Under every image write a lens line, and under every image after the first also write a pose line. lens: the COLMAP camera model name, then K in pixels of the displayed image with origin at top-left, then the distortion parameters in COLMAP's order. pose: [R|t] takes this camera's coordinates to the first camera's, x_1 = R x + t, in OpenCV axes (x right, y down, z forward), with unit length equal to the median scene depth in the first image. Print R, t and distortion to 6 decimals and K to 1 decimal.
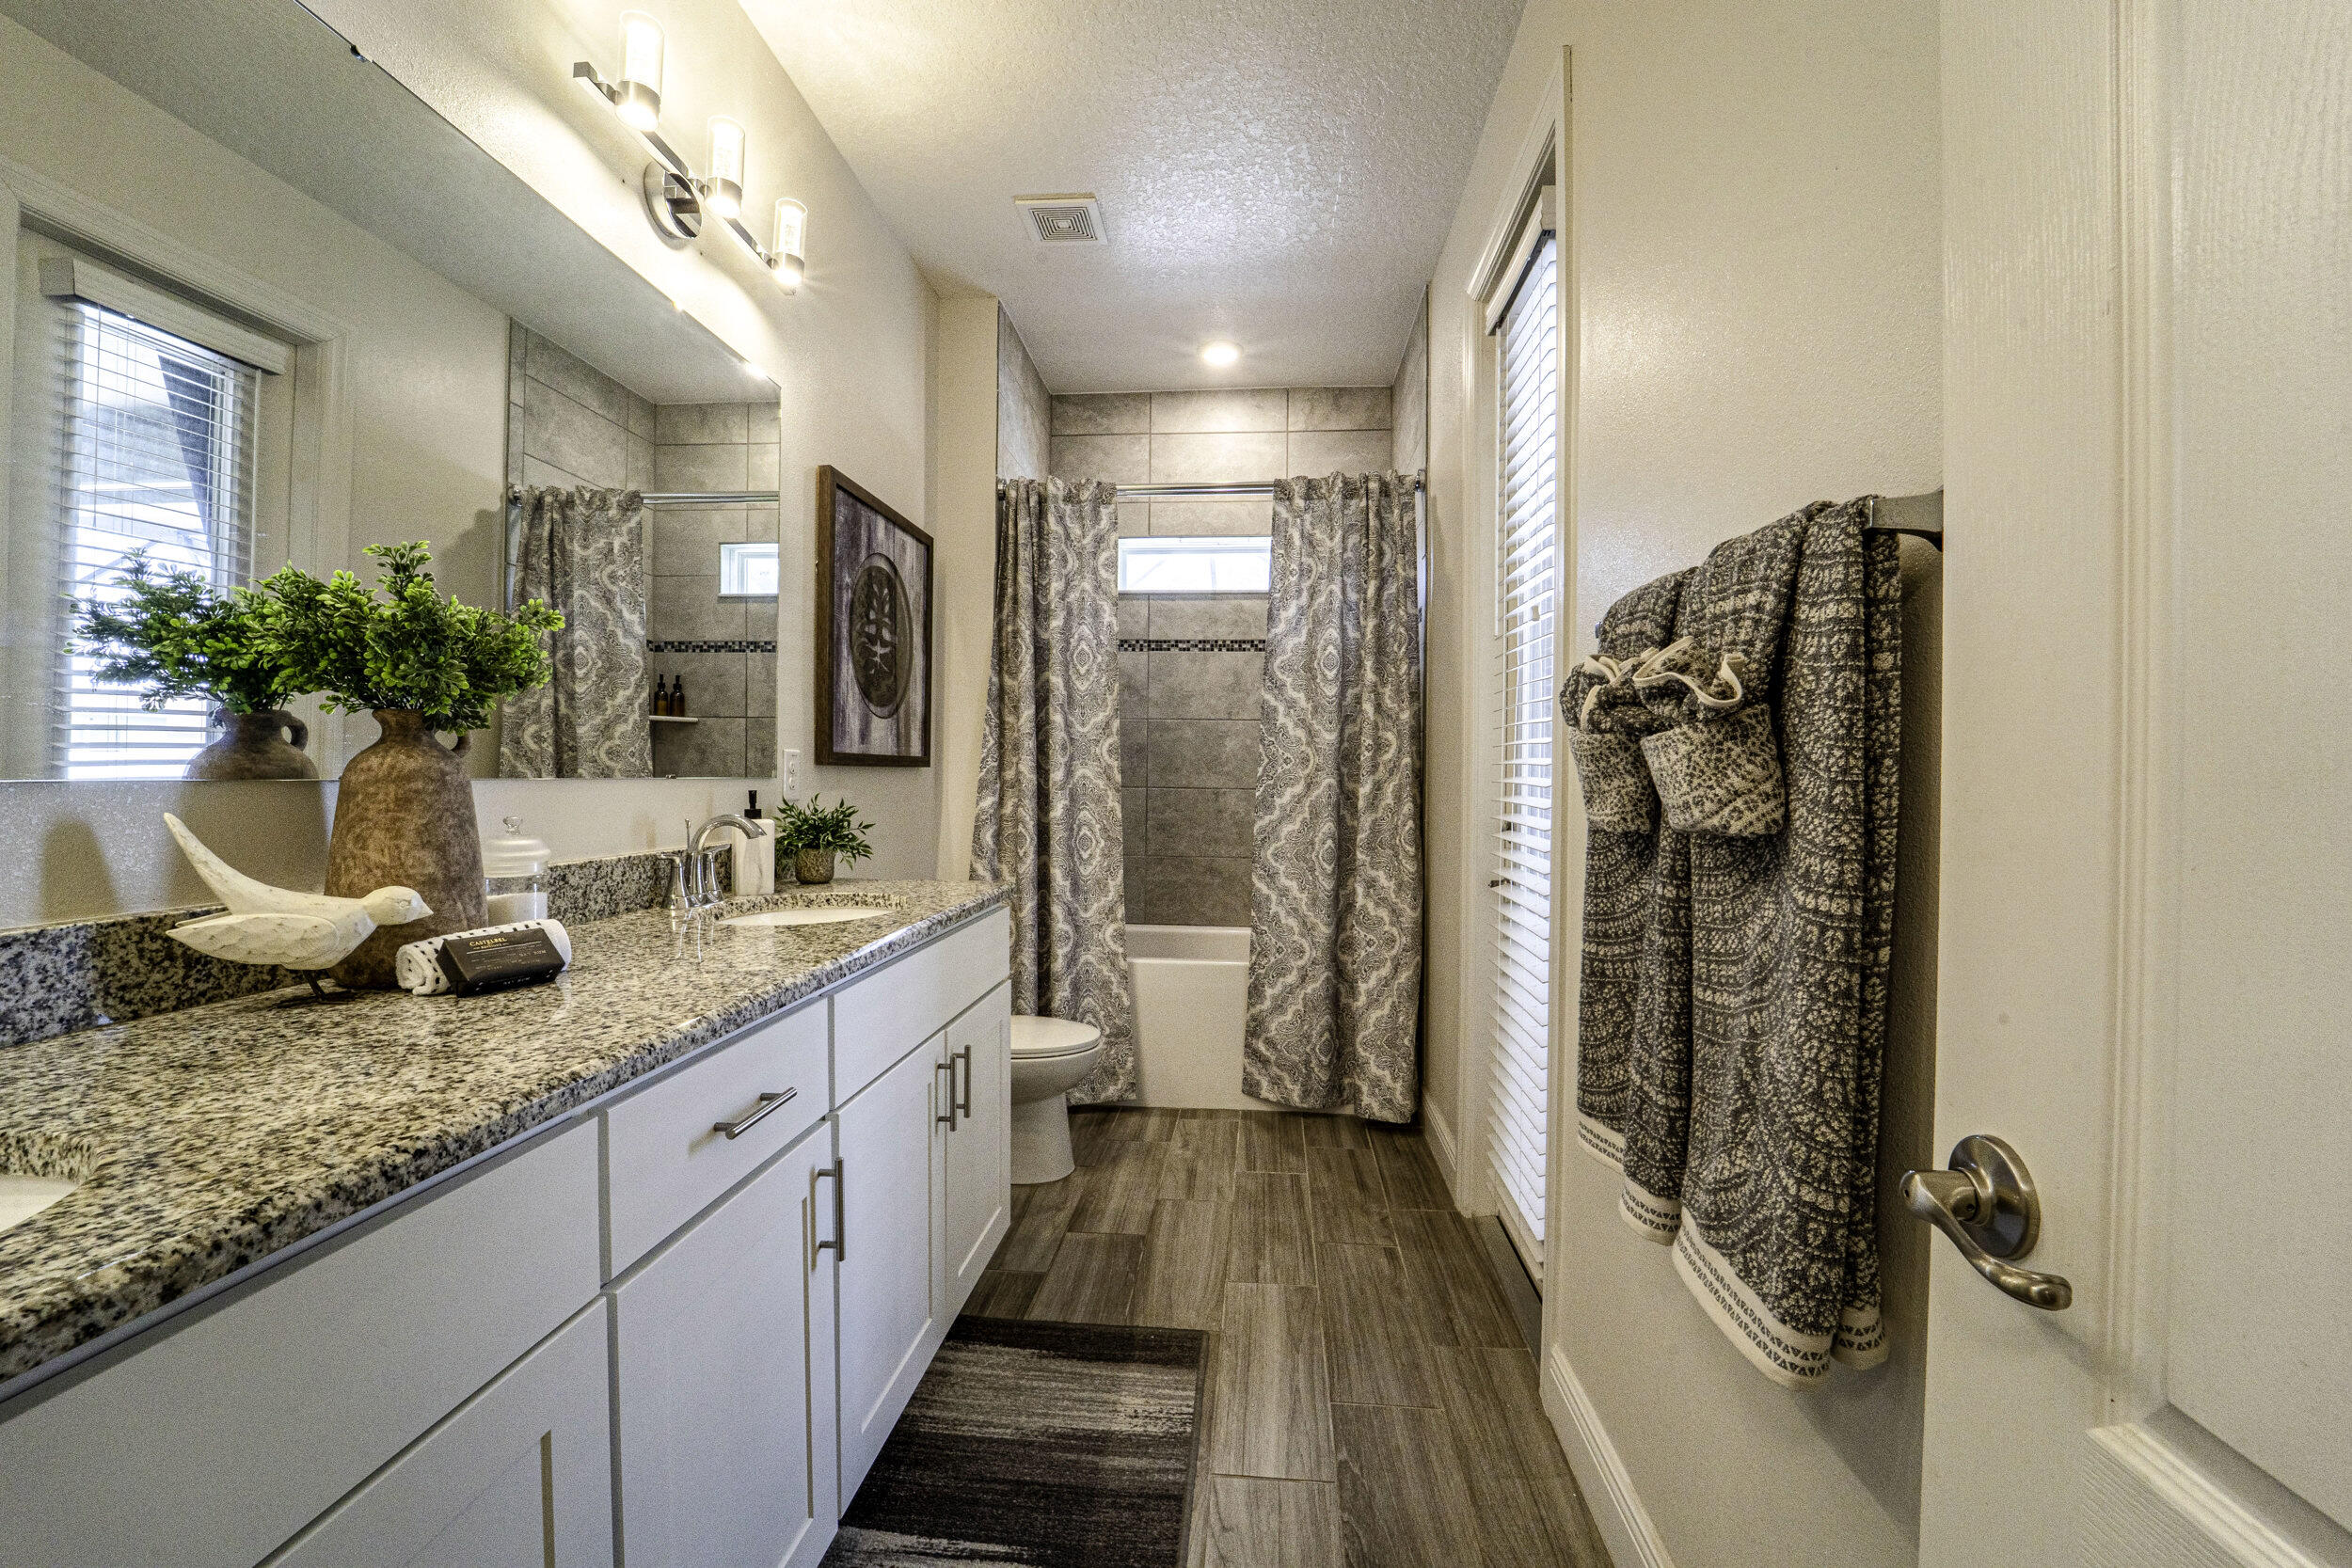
lens RADIAL K [[959.0, 0, 1194.1], [0, 959.0, 784.2], [0, 0, 1]] dist [-0.014710, -0.001438]
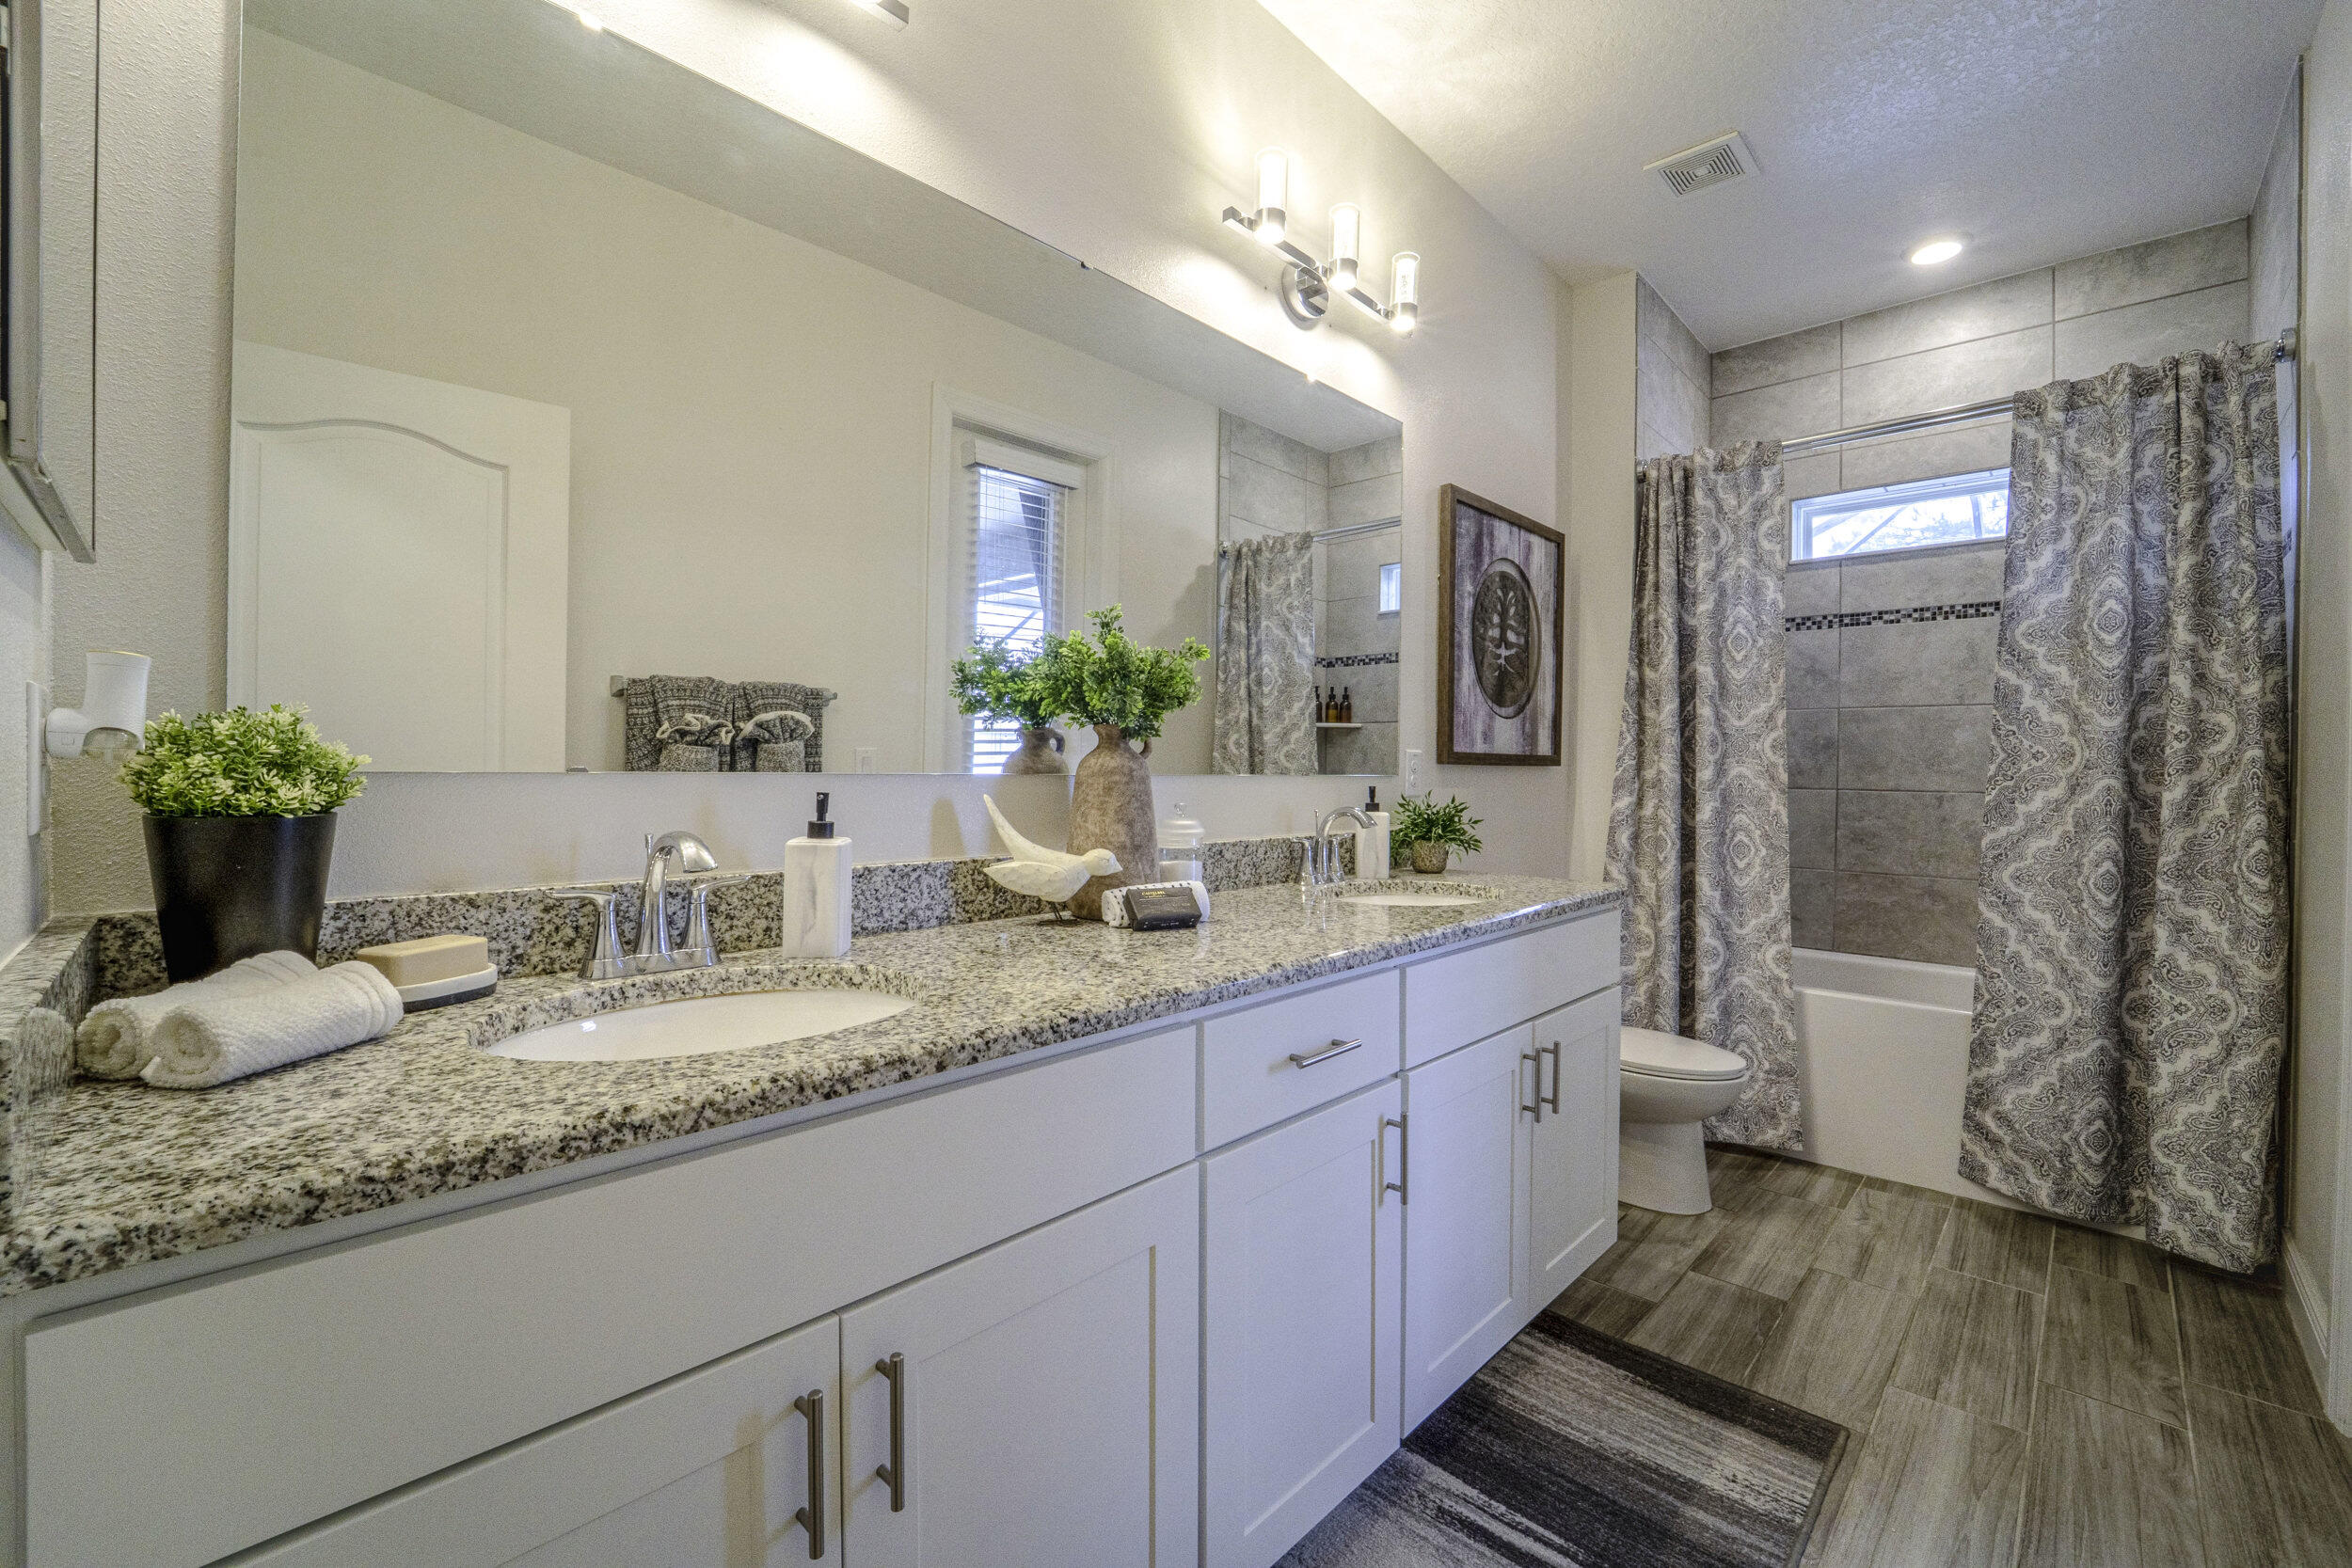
lens RADIAL K [[959.0, 0, 1194.1], [0, 959.0, 784.2], [0, 0, 1]] dist [-0.014710, -0.001438]
pose [[0.784513, 0.006678, -0.620077, 0.039283], [-0.007103, 0.999973, 0.001782, 0.001741], [0.620072, 0.003007, 0.784539, -0.010568]]
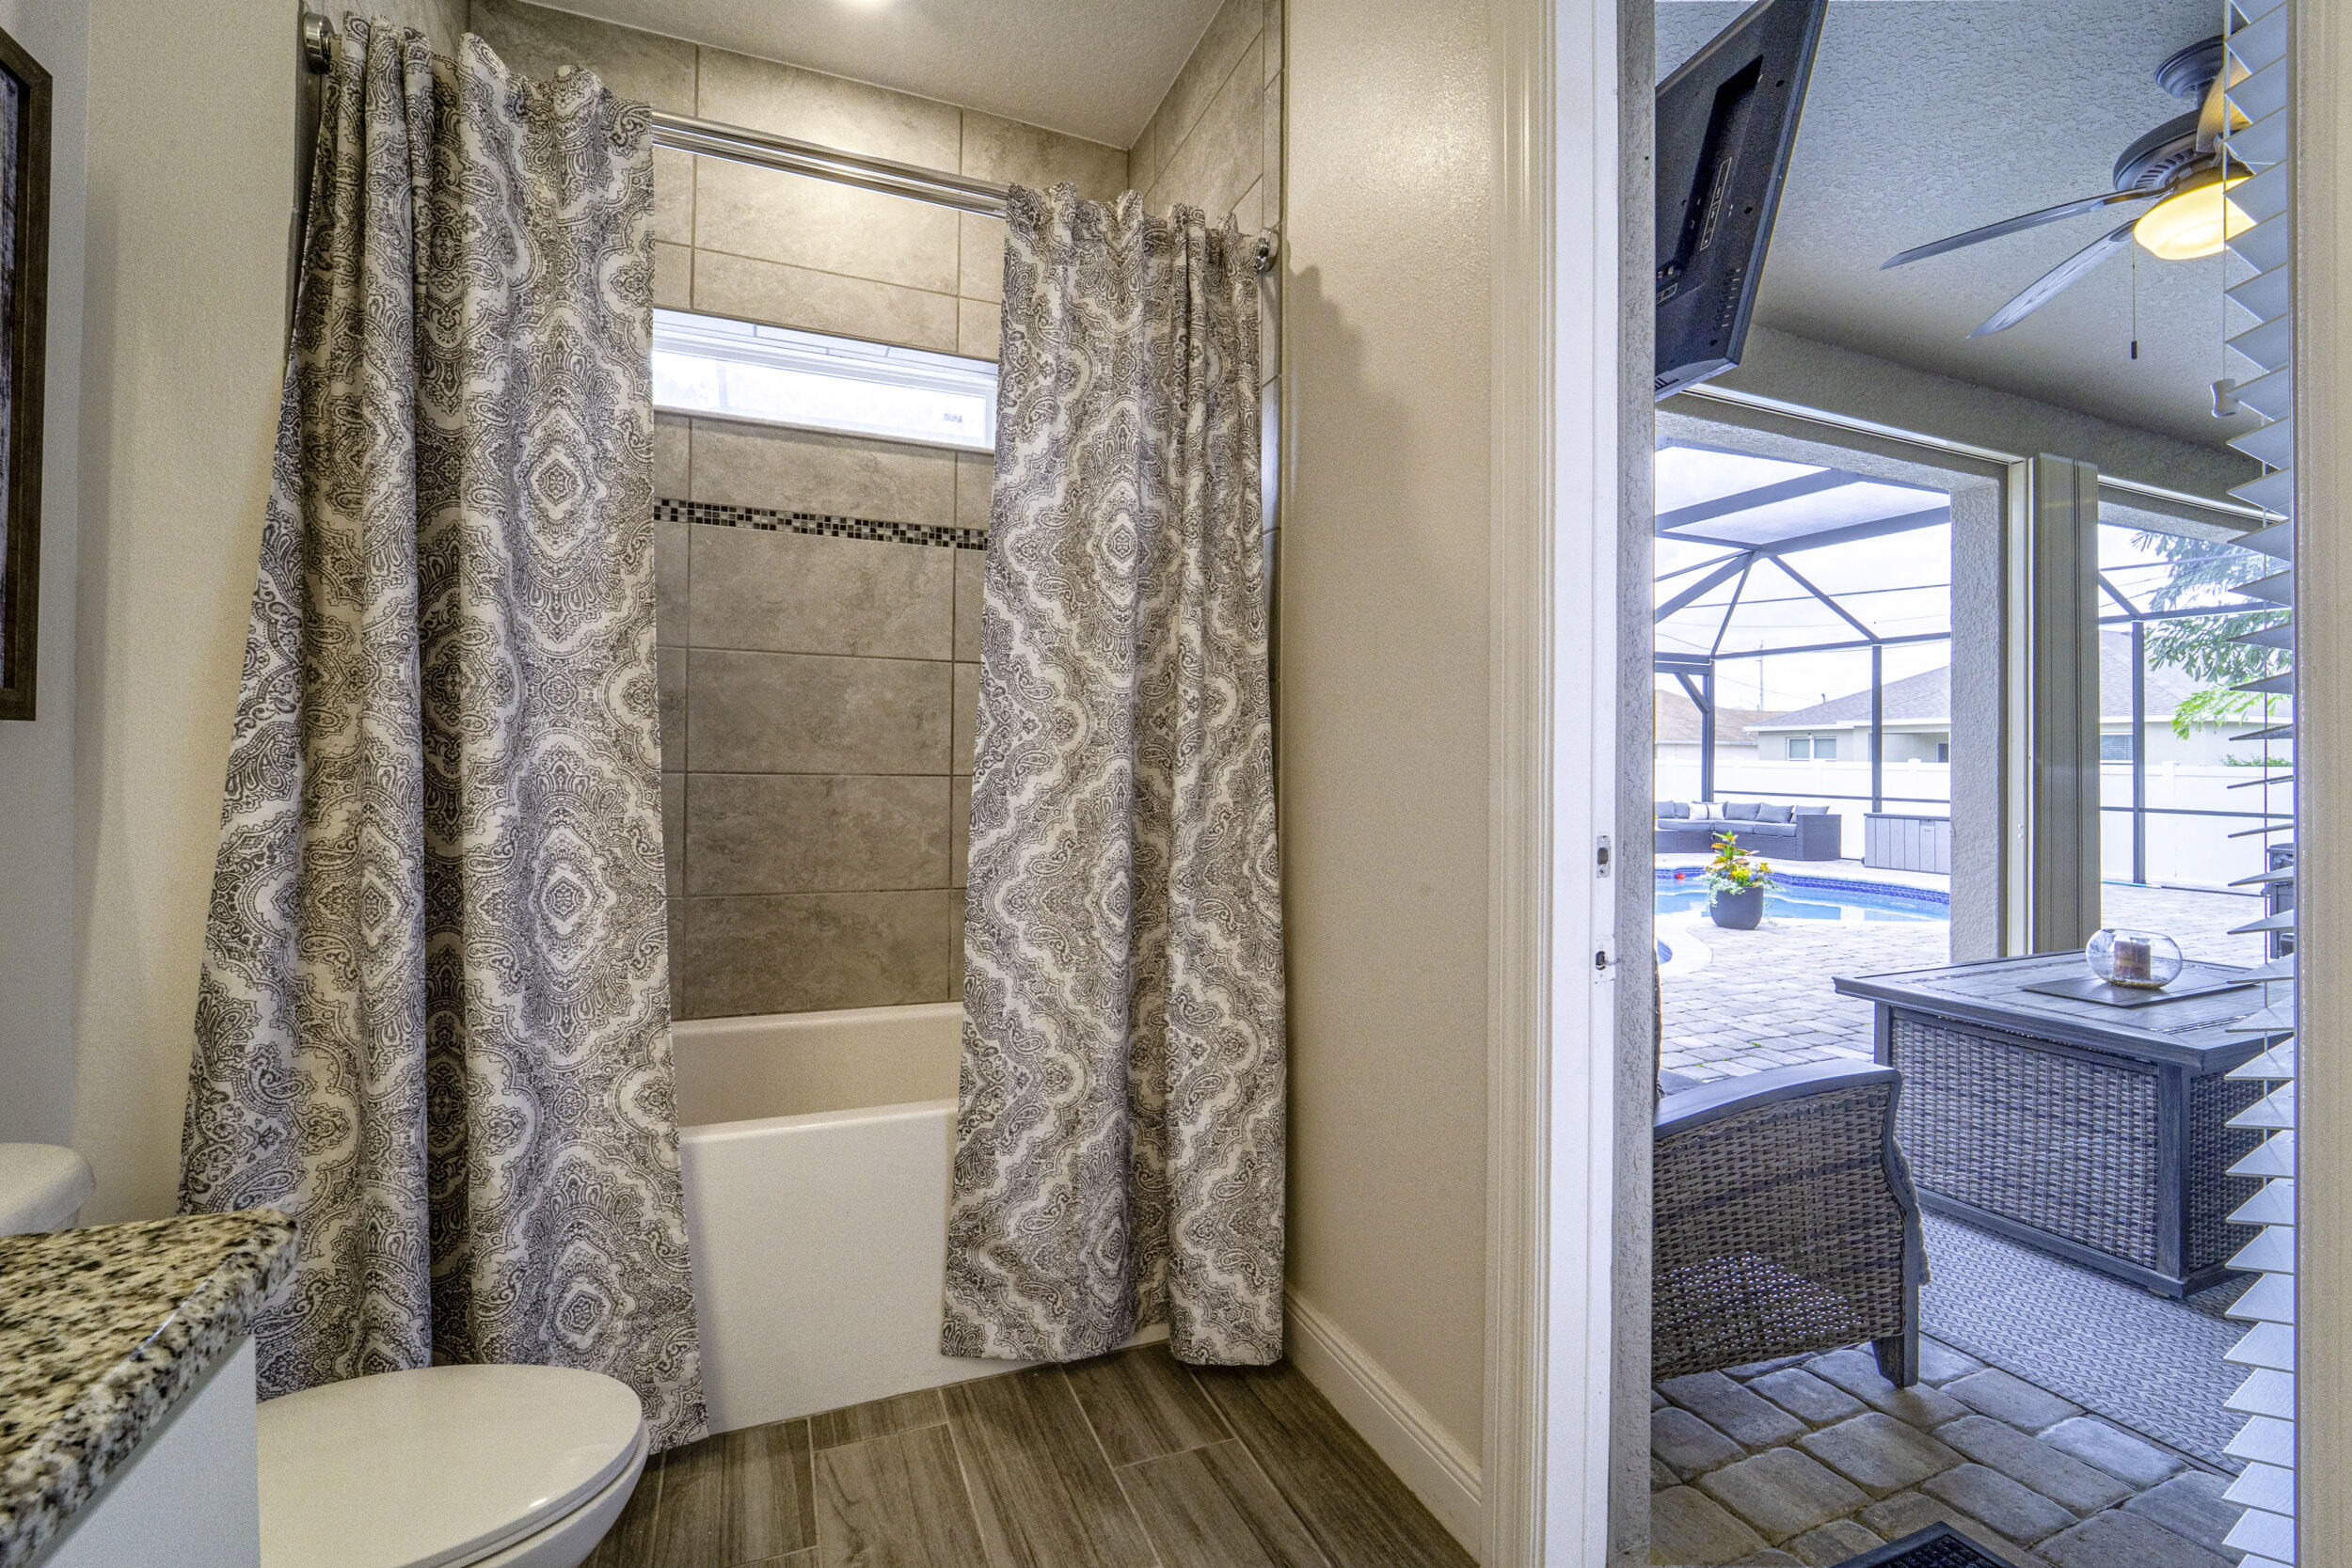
lens RADIAL K [[1091.0, 0, 1390.3], [0, 1091.0, 776.0], [0, 0, 1]] dist [-0.023194, 0.000094]
pose [[0.843829, -0.004496, 0.536593, -0.061041], [-0.001814, 0.999935, 0.011232, -0.003410], [-0.536608, -0.010451, 0.843767, 0.393081]]
